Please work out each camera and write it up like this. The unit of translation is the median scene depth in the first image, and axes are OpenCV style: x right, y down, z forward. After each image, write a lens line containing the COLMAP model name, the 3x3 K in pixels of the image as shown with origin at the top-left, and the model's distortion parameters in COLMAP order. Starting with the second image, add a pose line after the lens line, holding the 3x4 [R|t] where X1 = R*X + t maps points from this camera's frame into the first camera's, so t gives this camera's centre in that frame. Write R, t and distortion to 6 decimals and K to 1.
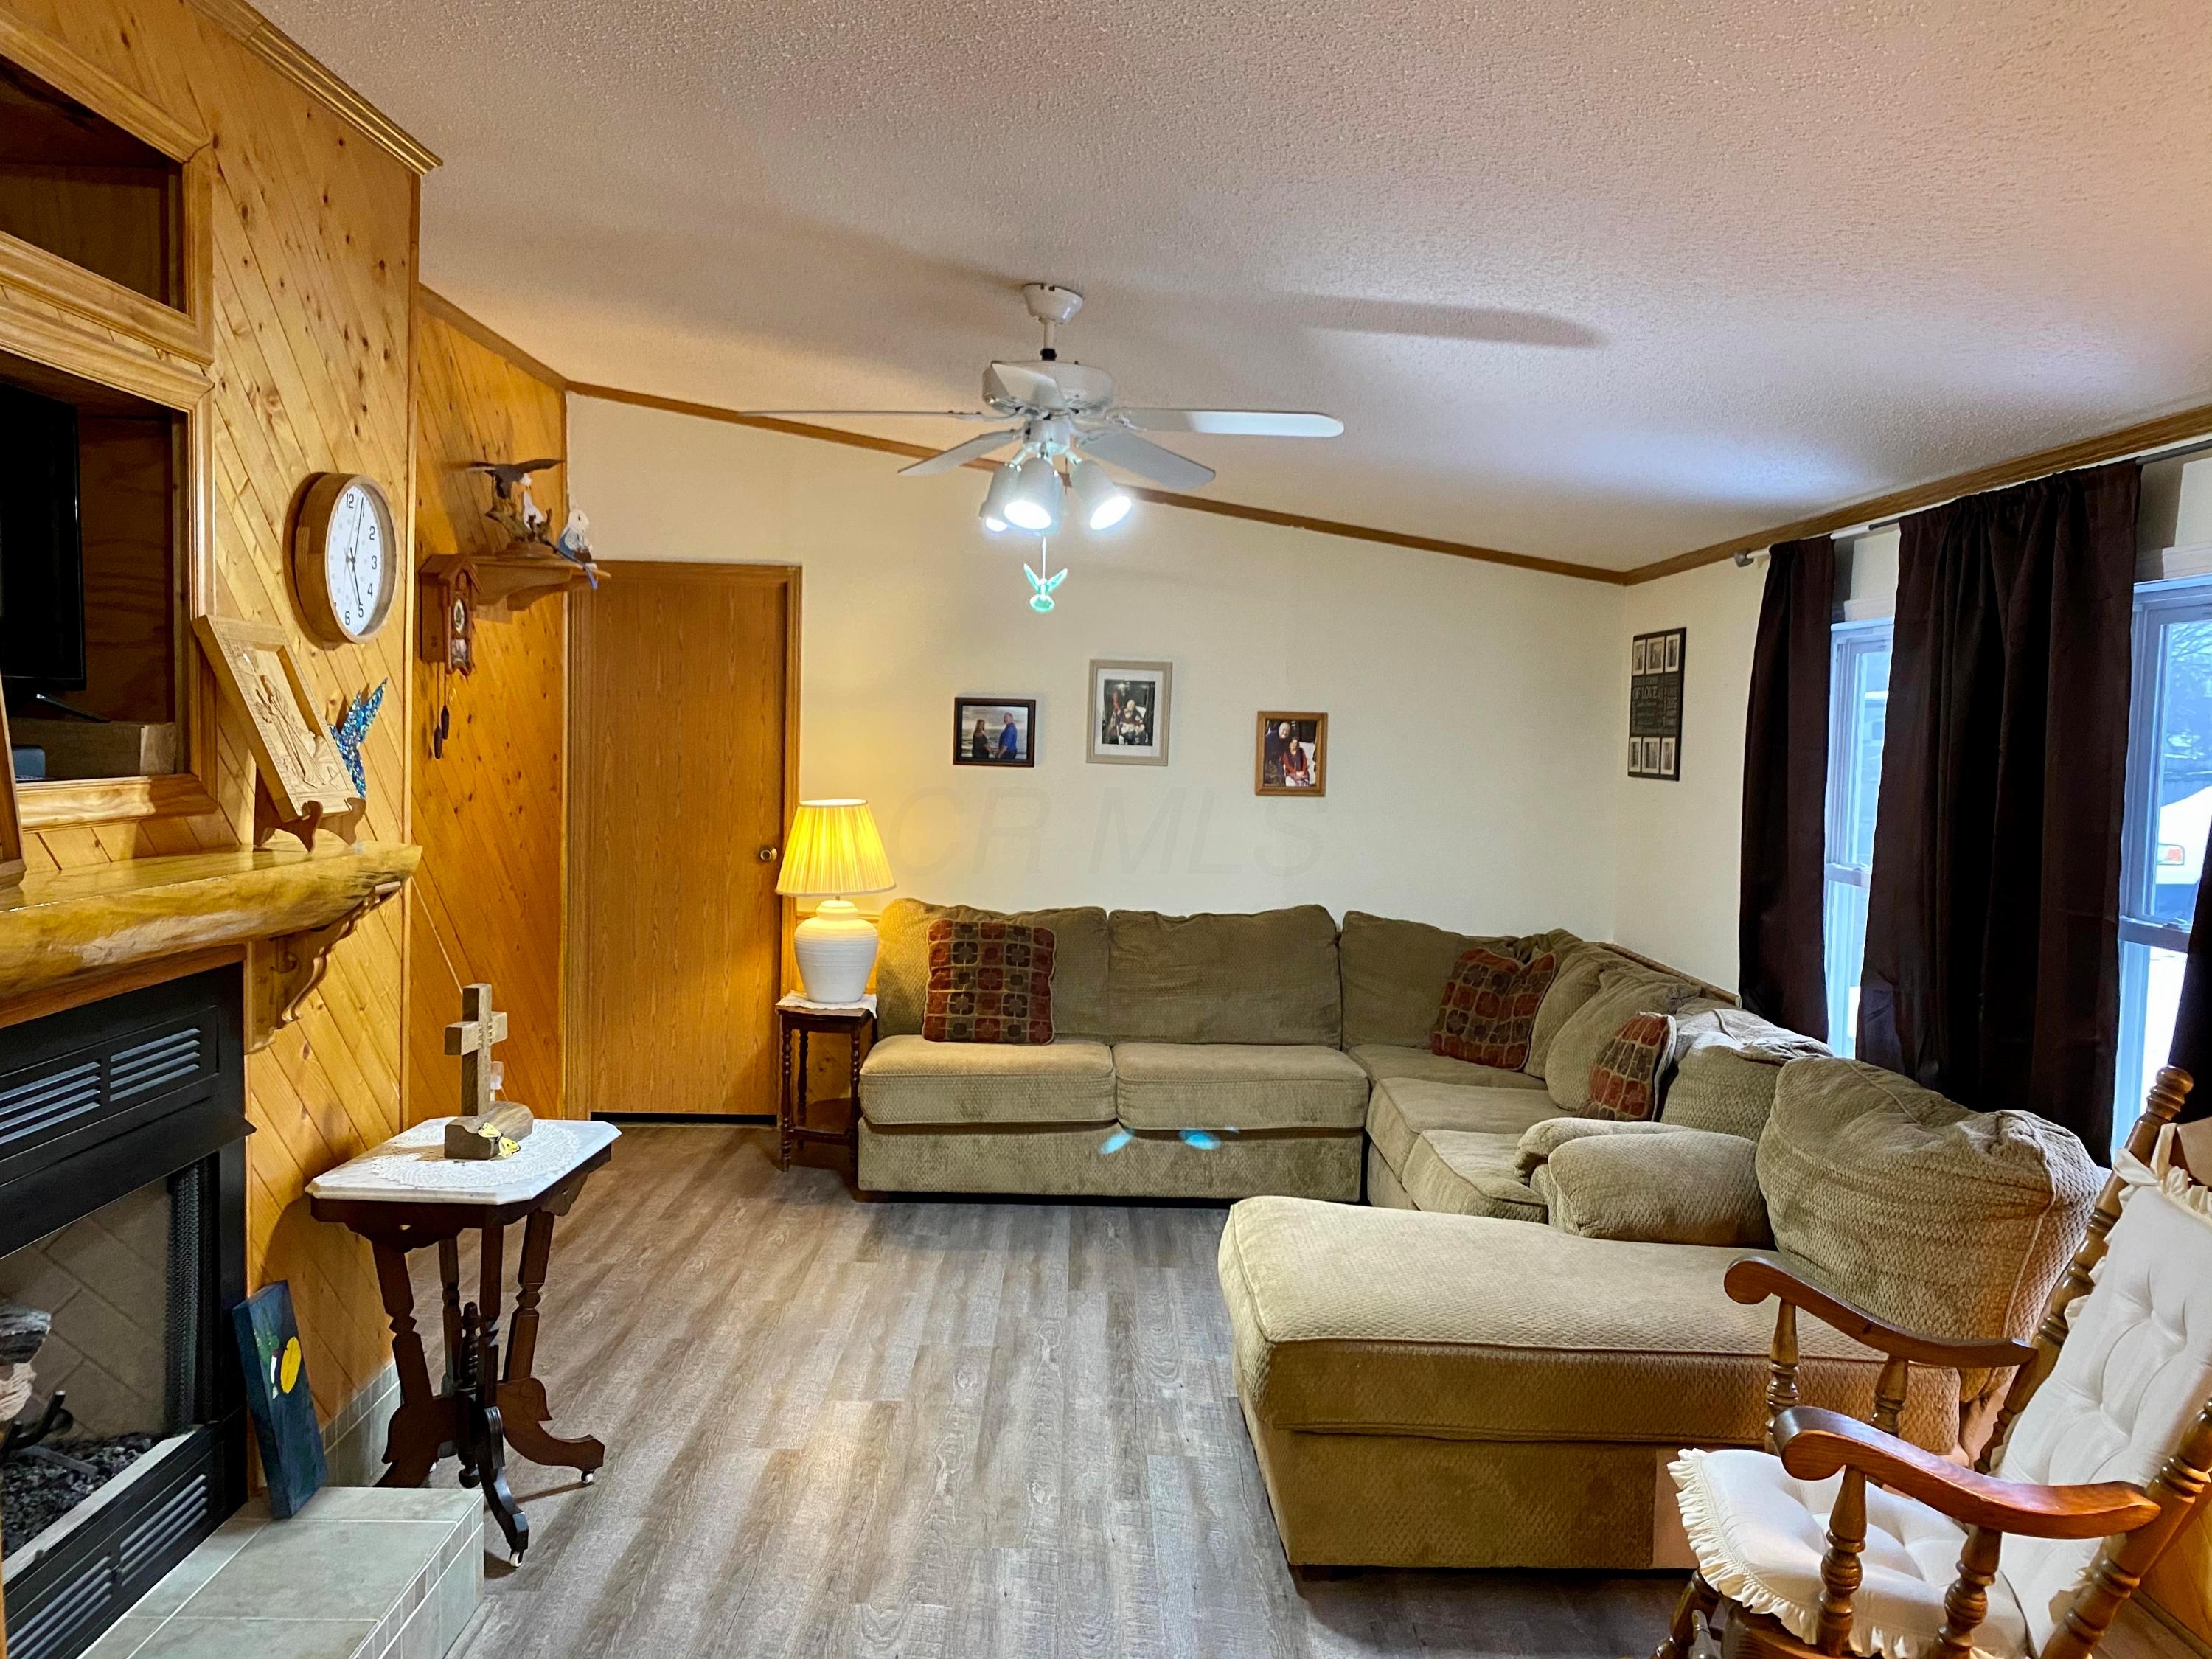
lens RADIAL K [[1700.6, 0, 1111.5], [0, 1700.6, 819.8], [0, 0, 1]] dist [0.048619, -0.007697]
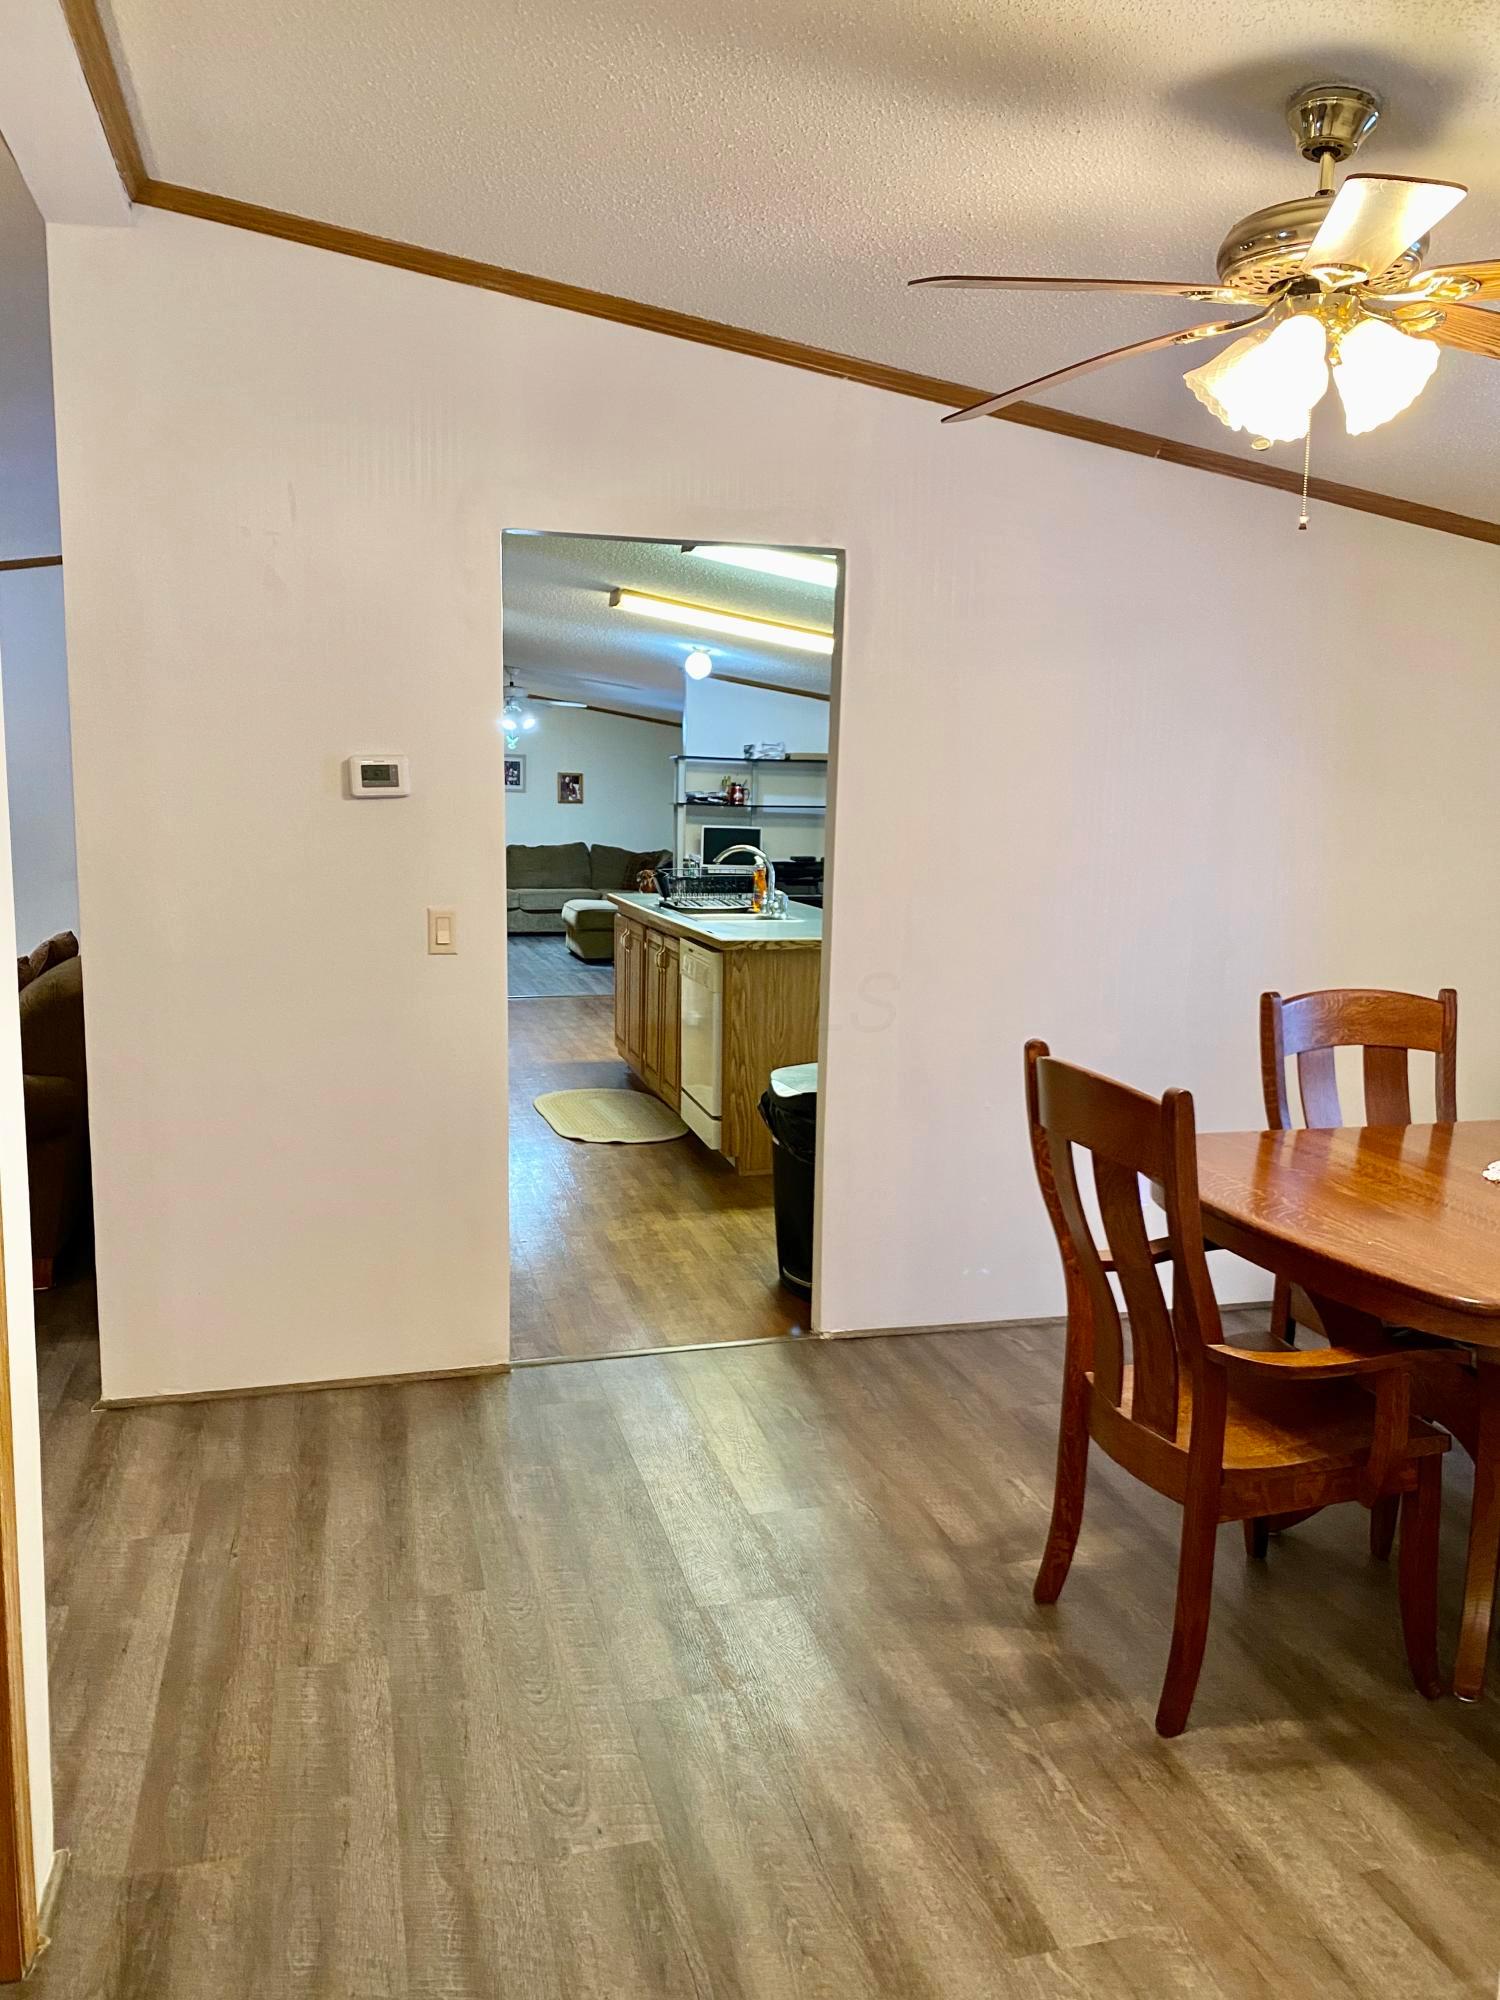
lens RADIAL K [[1537.6, 0, 751.7], [0, 1537.6, 1000.4], [0, 0, 1]] dist [0.048619, -0.007697]
pose [[0.970842, -0.037421, 0.236781, -0.217987], [0.016250, 0.995742, 0.090743, 0.083475], [-0.239168, -0.084250, 0.967316, -1.550467]]
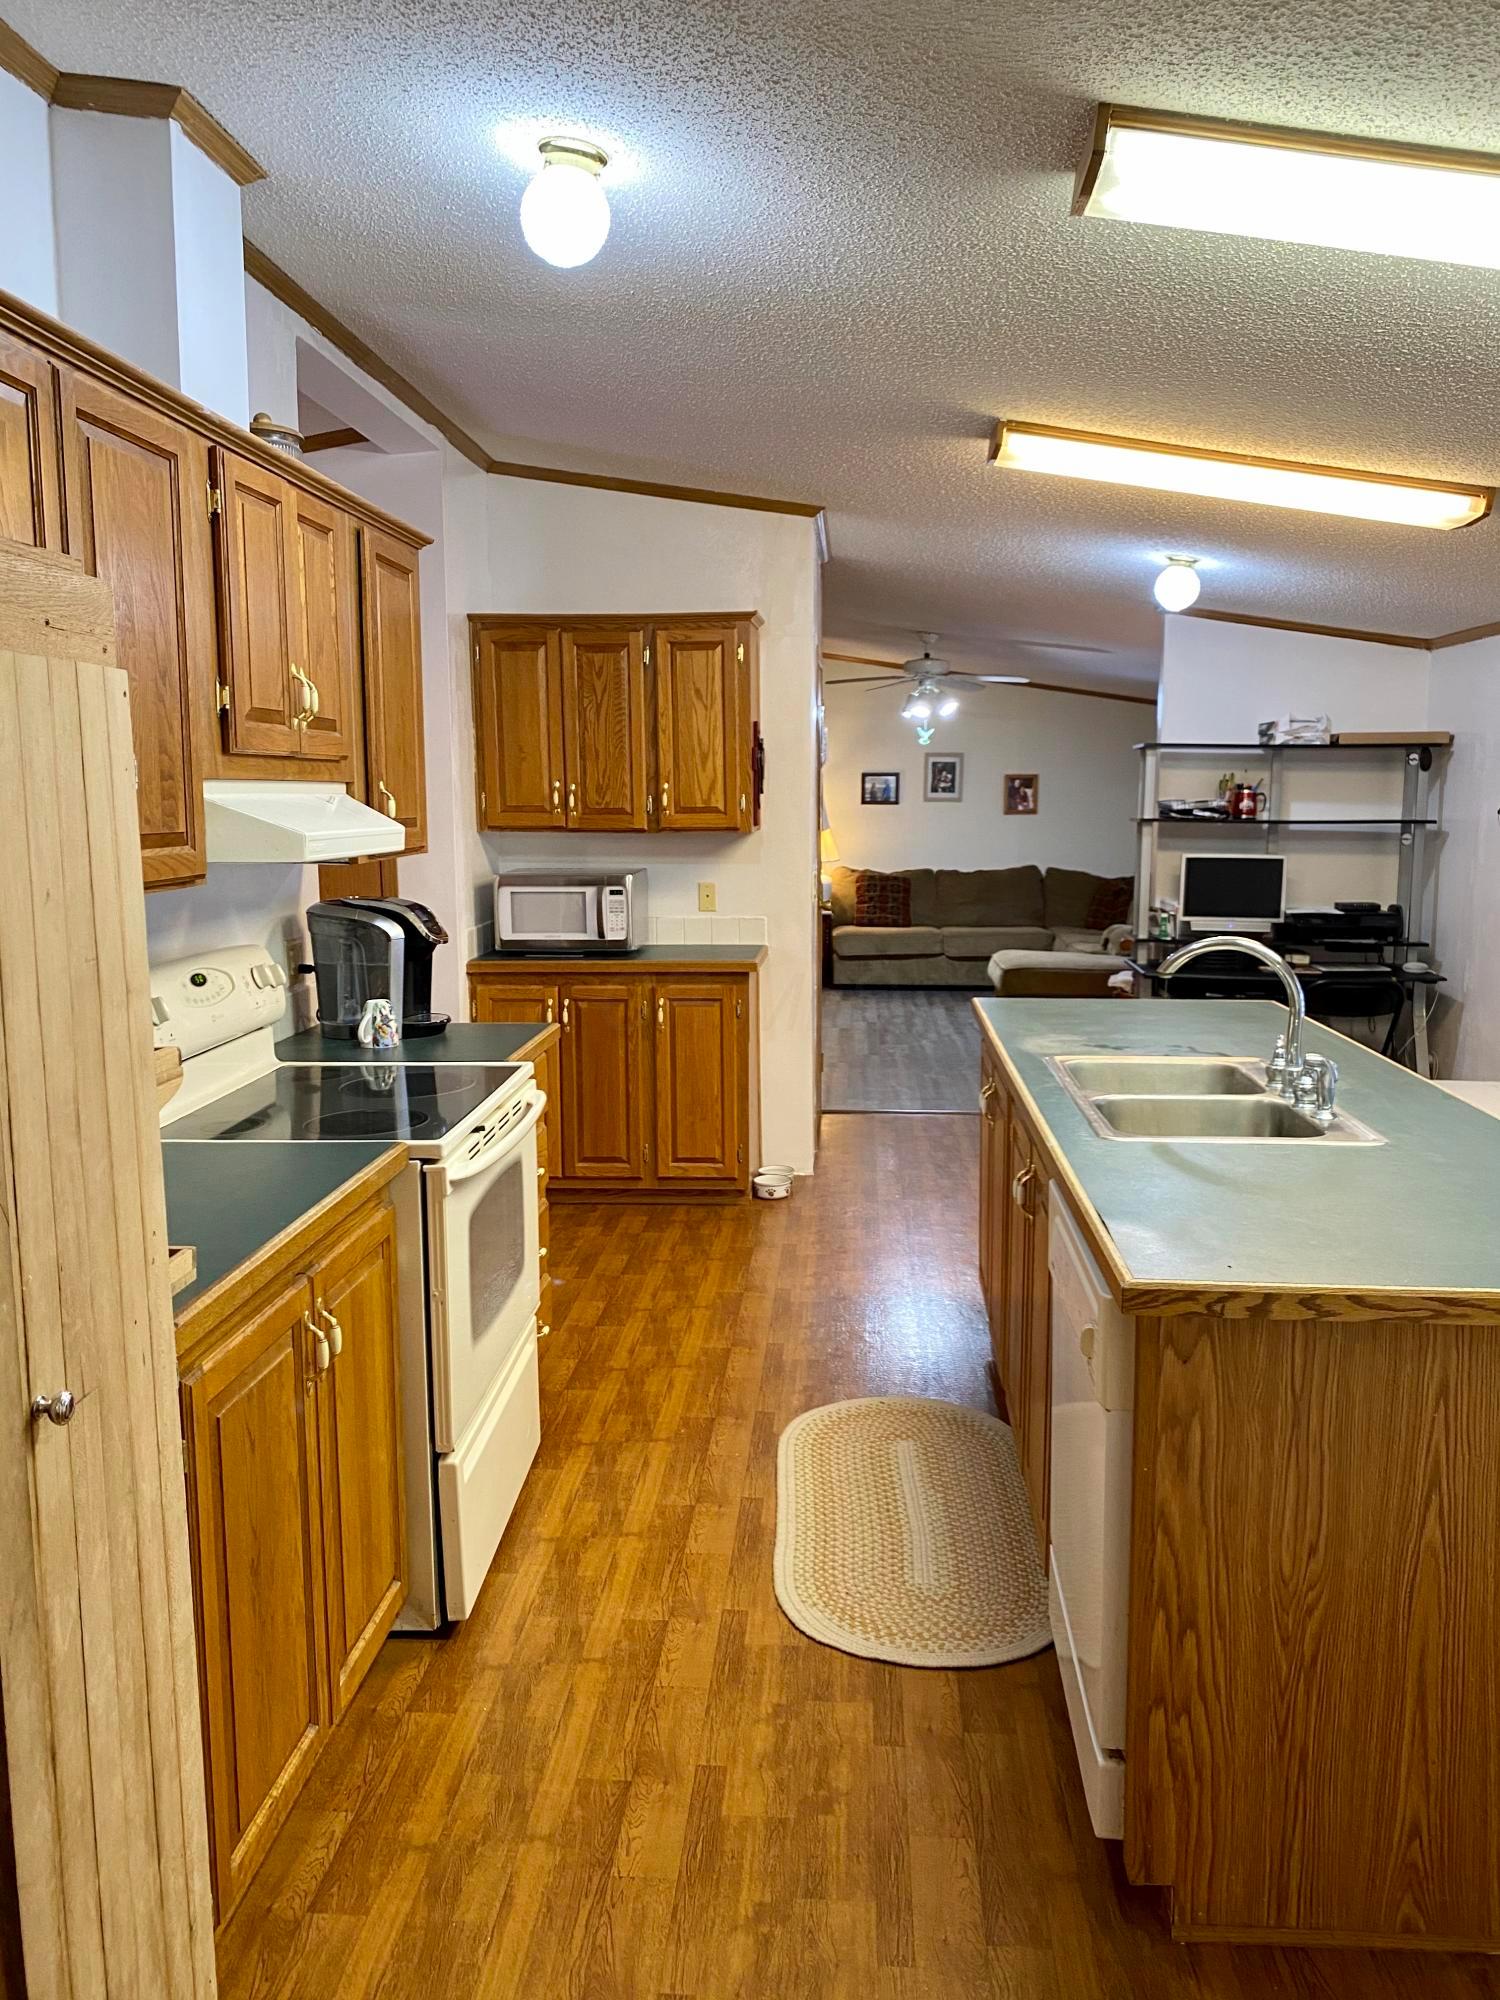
lens RADIAL K [[1537.6, 0, 704.9], [0, 1537.6, 1014.6], [0, 0, 1]] dist [0.048619, -0.007697]
pose [[0.993387, -0.012264, -0.114159, -0.070443], [0.022863, 0.995497, 0.092000, 0.049228], [0.112516, -0.094001, 0.989194, -0.987490]]
